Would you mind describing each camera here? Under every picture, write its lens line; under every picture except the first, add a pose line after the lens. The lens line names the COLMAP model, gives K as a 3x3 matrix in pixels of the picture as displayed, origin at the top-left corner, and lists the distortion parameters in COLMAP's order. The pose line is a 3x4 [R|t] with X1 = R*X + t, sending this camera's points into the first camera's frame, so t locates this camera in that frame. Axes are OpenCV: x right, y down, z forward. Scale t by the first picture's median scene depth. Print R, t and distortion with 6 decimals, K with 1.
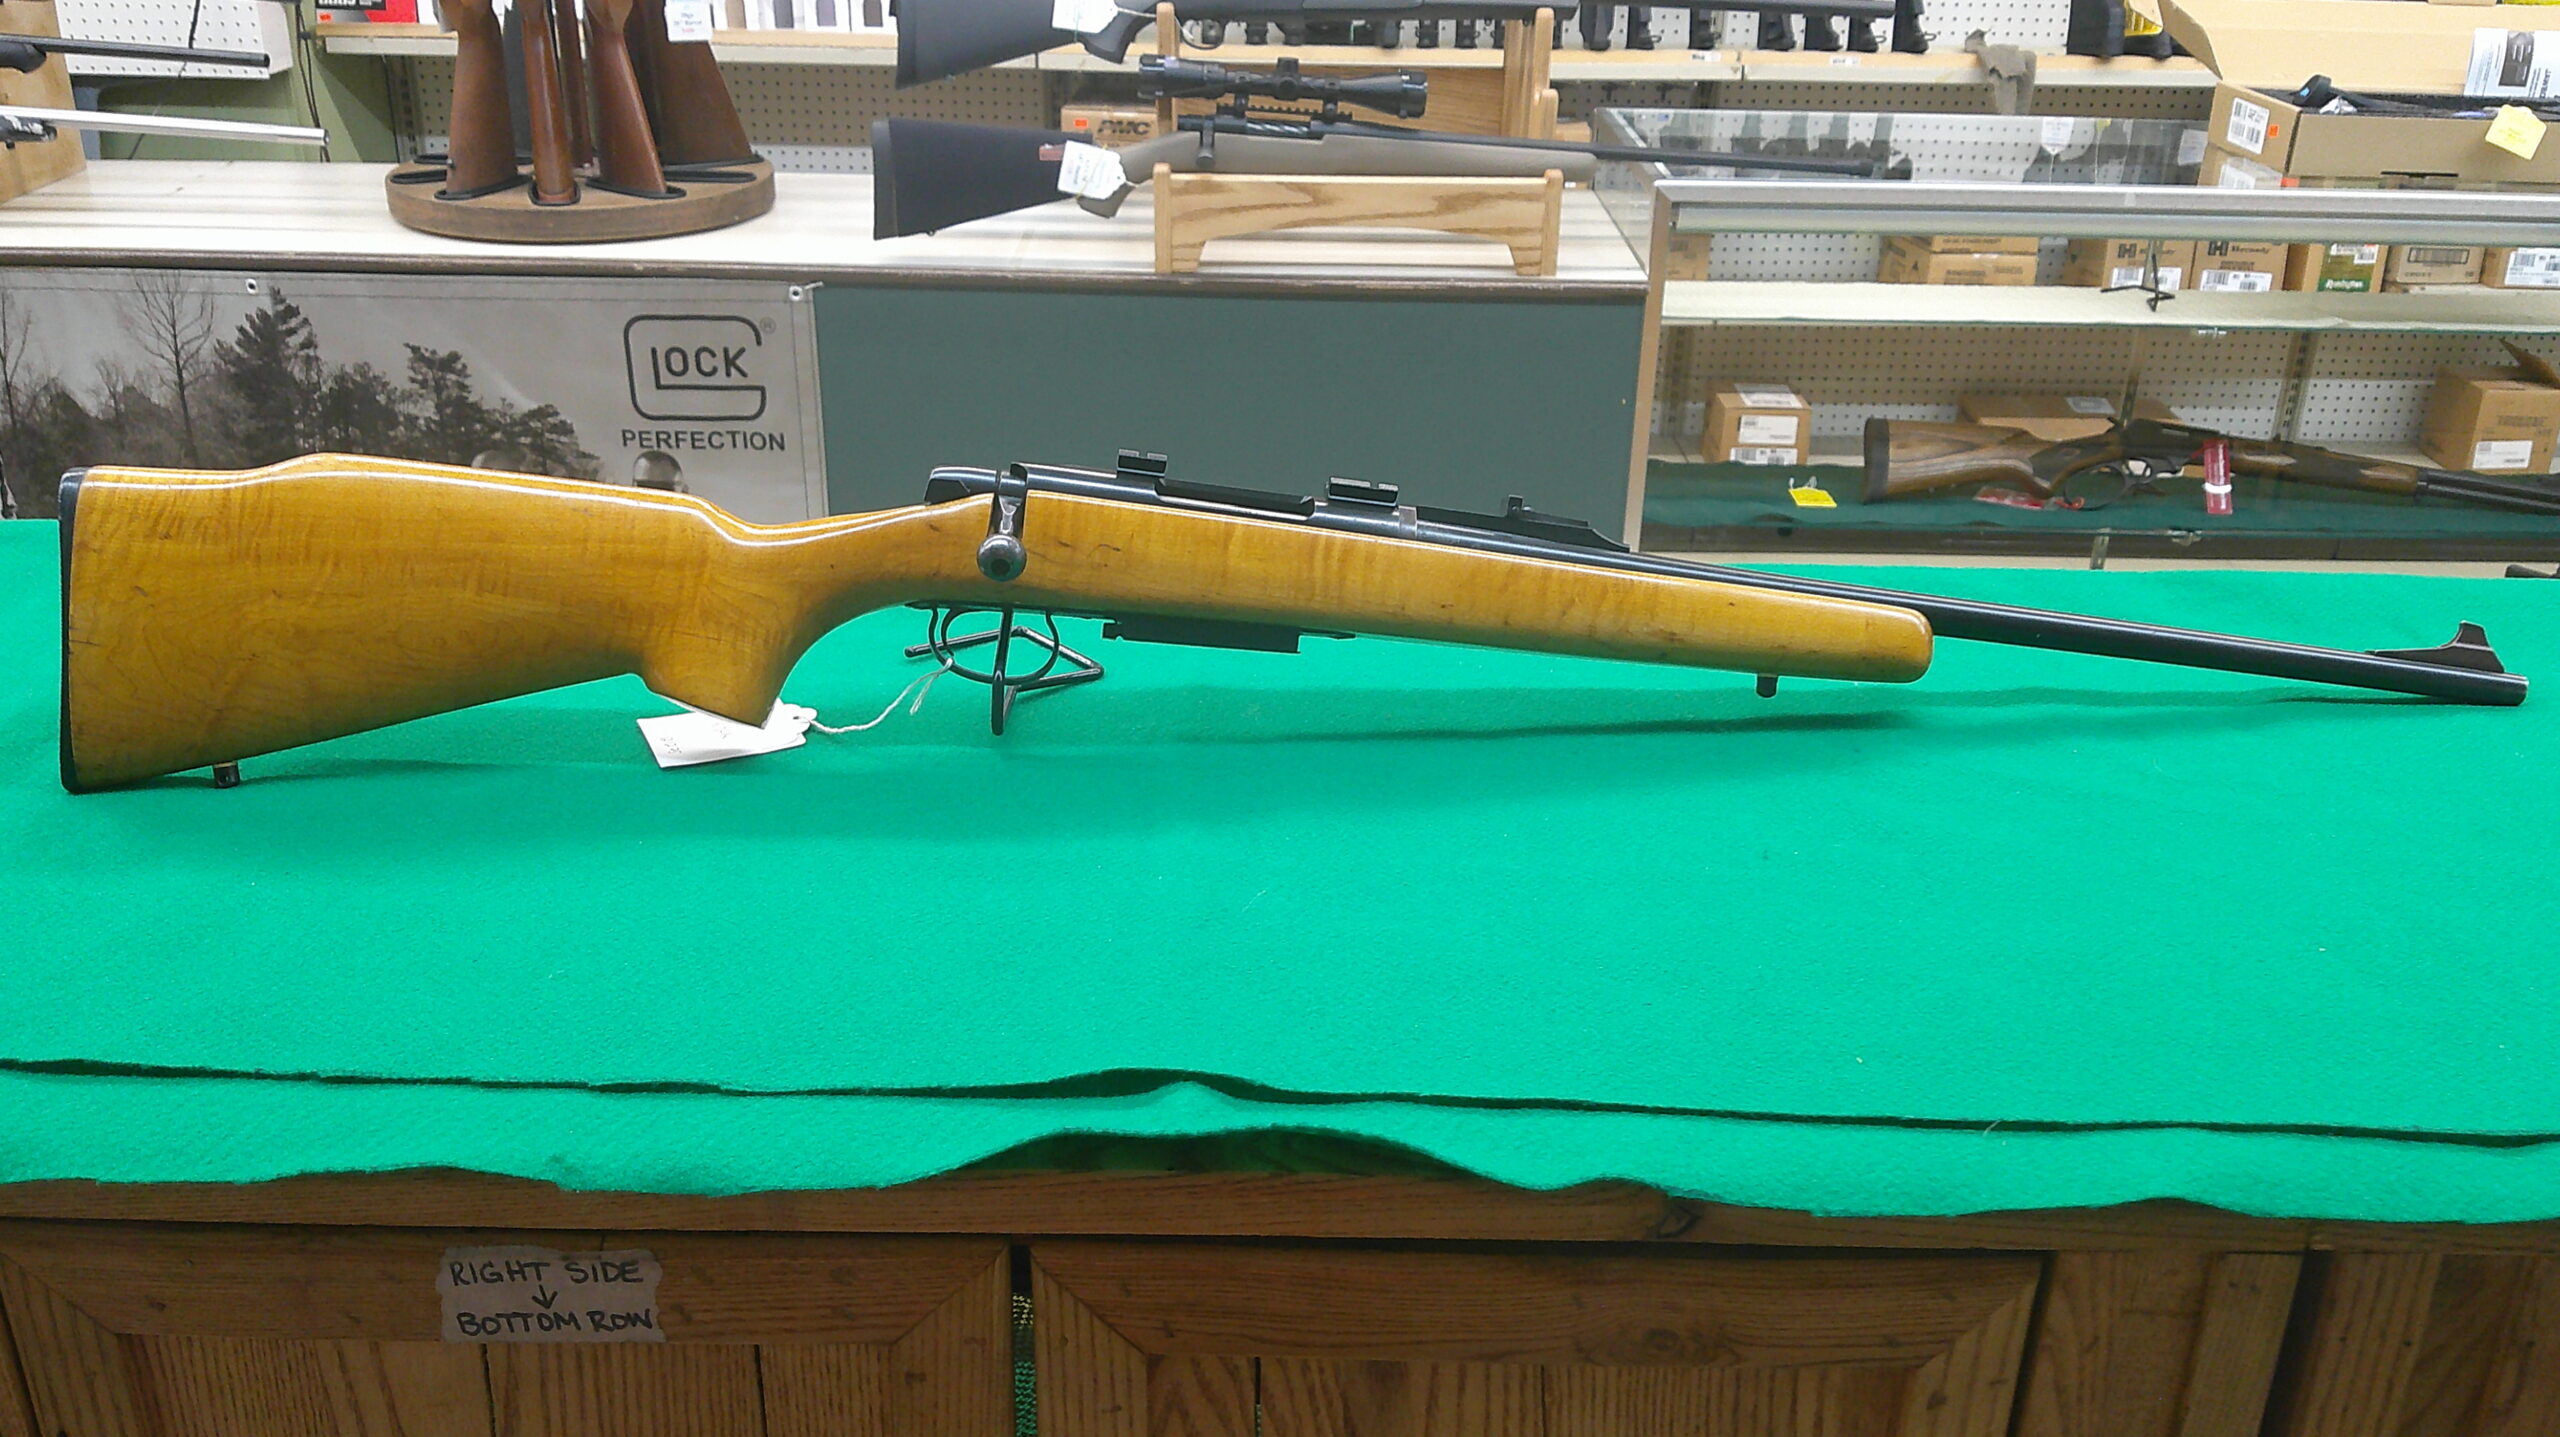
lens RADIAL K [[2113.4, 0, 1286.7], [0, 2113.4, 715.4], [0, 0, 1]] dist [0.028895, -0.072256]
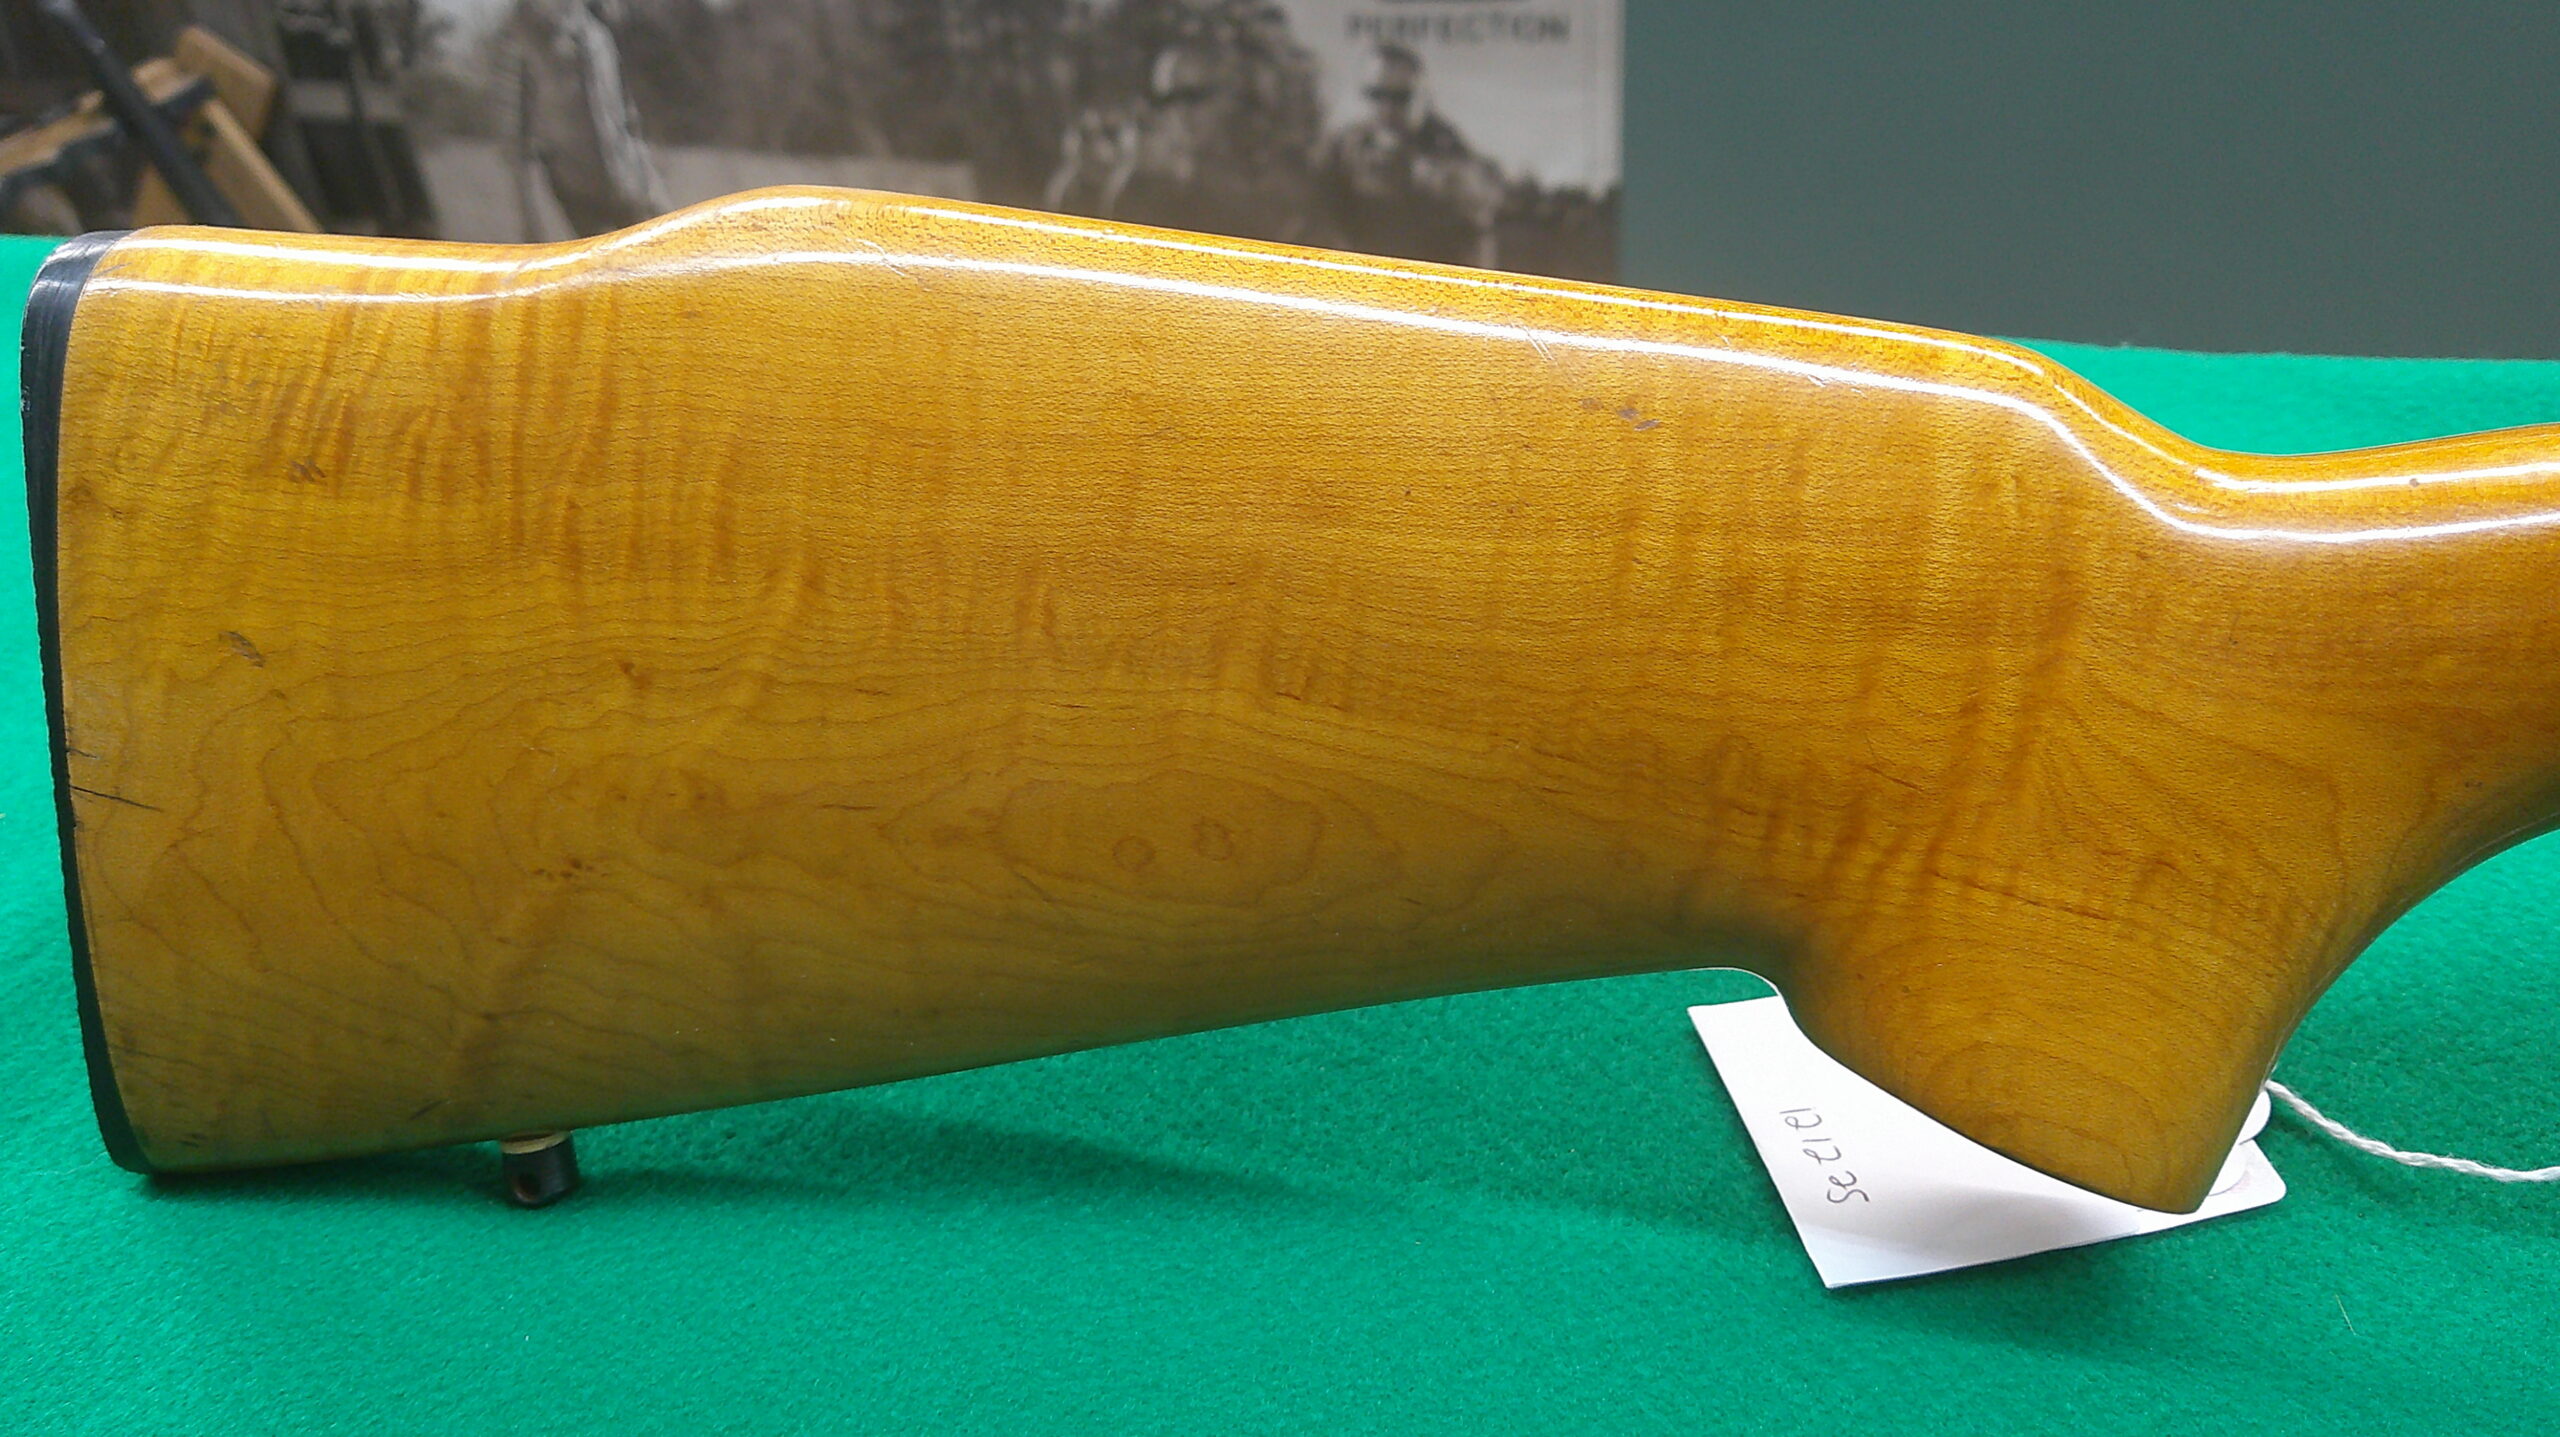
lens RADIAL K [[2113.4, 0, 1286.9], [0, 2113.4, 728.7], [0, 0, 1]] dist [0.028895, -0.072256]
pose [[0.955659, 0.083174, -0.282485, -0.296981], [-0.025719, 0.979191, 0.201304, -0.111487], [0.293350, -0.185113, 0.937912, 0.731723]]
